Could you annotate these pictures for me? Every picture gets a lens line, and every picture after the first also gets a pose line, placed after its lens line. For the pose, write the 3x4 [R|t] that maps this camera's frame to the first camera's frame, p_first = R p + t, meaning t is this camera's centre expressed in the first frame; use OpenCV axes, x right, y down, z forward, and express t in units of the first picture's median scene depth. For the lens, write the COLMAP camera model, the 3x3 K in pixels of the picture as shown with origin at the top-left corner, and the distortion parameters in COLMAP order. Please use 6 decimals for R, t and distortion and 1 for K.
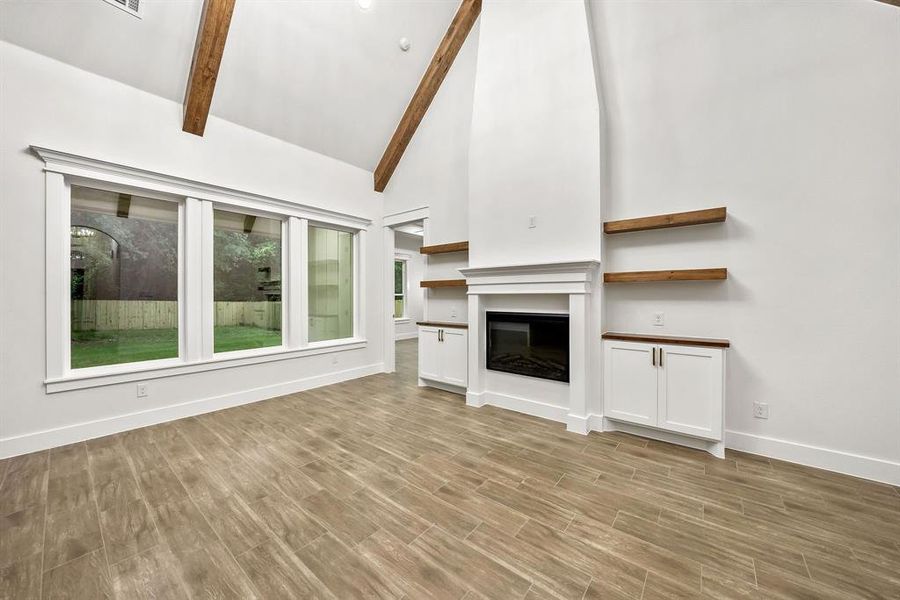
lens RADIAL K [[323.6, 0, 449.6], [0, 323.6, 297.1], [0, 0, 1]] dist [-0.005043, -0.000240]
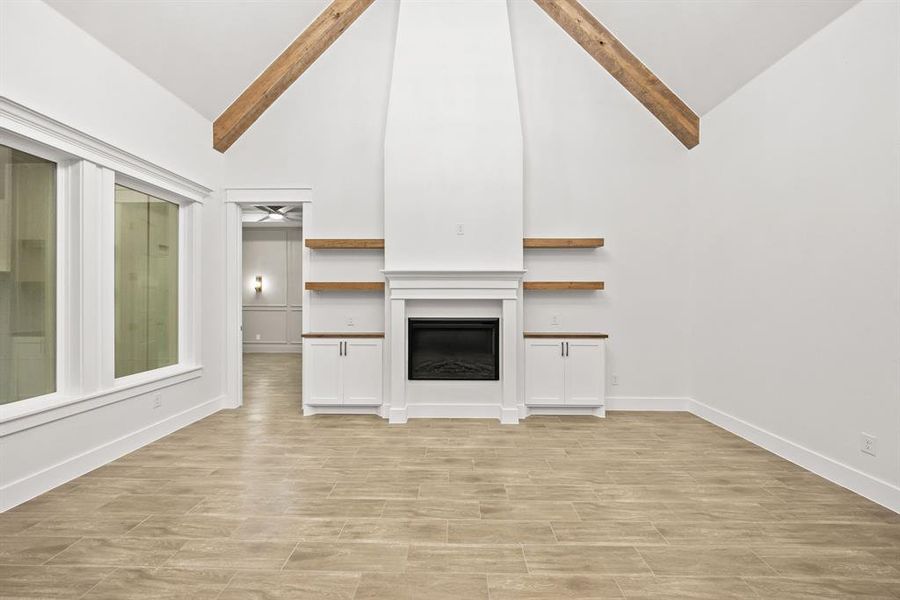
lens RADIAL K [[341.3, 0, 449.0], [0, 341.3, 298.3], [0, 0, 1]] dist [-0.000510, -0.000467]
pose [[0.789119, 0.003320, 0.614231, -0.490909], [-0.000653, 0.999989, -0.004566, -0.008086], [-0.614240, 0.003202, 0.789113, 0.197500]]
